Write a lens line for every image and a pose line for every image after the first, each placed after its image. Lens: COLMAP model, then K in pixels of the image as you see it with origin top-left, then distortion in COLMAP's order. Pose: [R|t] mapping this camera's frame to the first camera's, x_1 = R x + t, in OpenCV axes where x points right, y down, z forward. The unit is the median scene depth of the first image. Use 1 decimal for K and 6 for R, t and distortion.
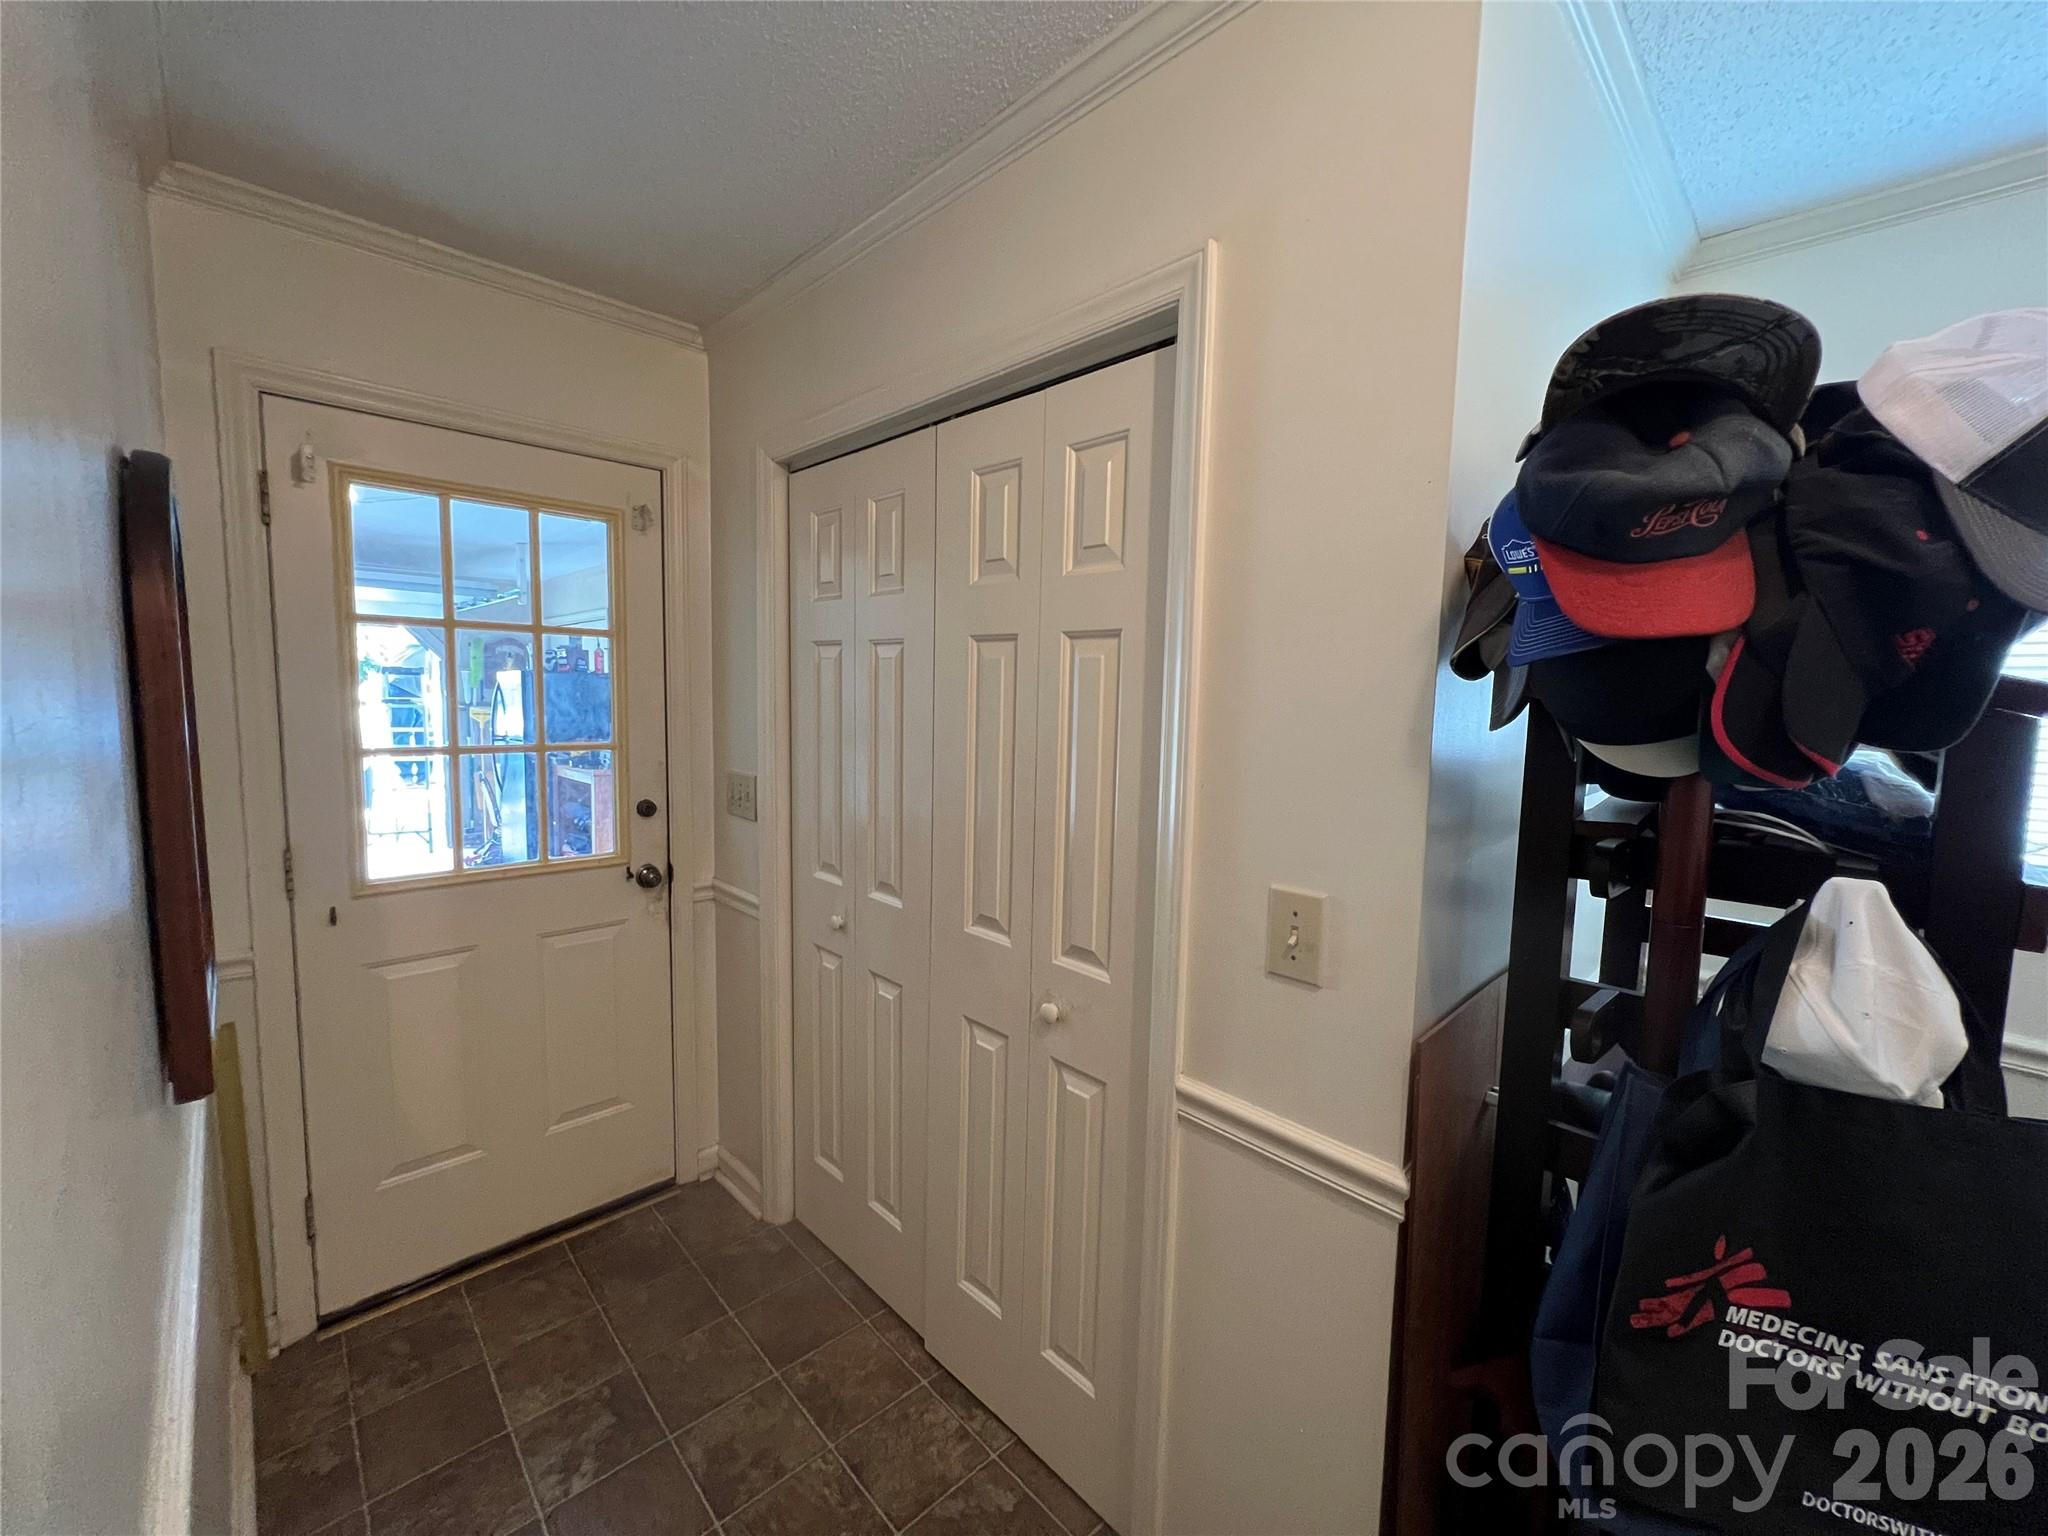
lens RADIAL K [[813.3, 0, 1019.3], [0, 813.3, 765.1], [0, 0, 1]] dist [-0.000455, 0.000009]
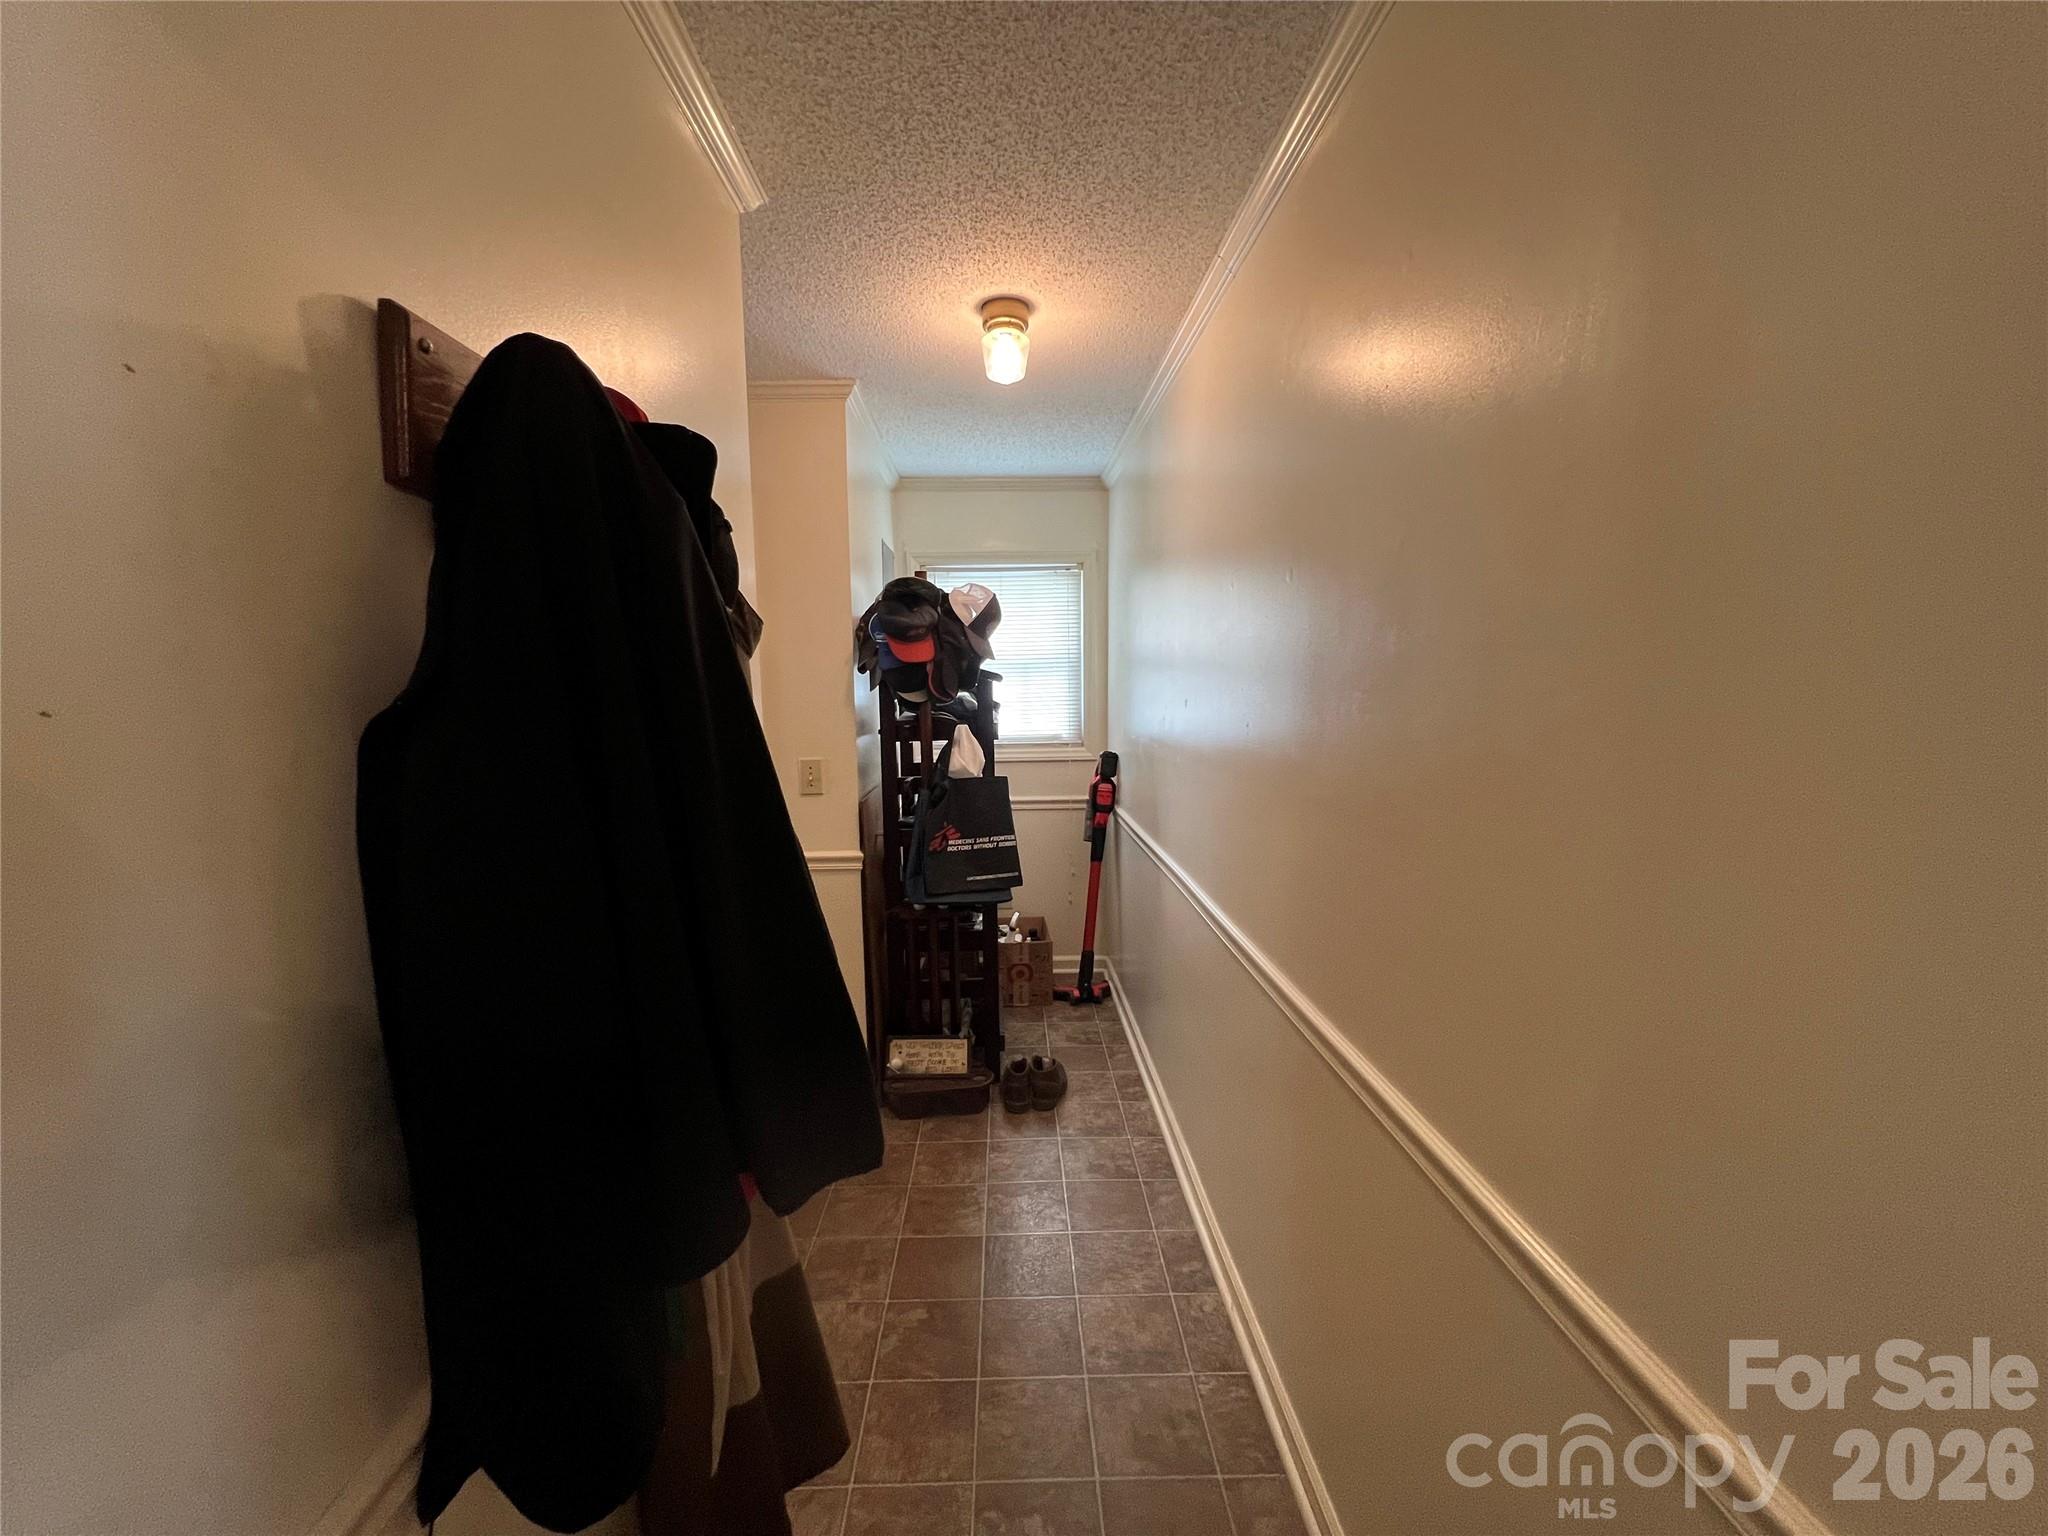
lens RADIAL K [[813.3, 0, 1019.3], [0, 813.3, 765.1], [0, 0, 1]] dist [-0.000455, 0.000009]
pose [[0.677900, -0.105231, 0.727584, -1.533452], [0.095858, 0.993905, 0.054437, 0.142788], [-0.728878, 0.032842, 0.683855, -1.740550]]
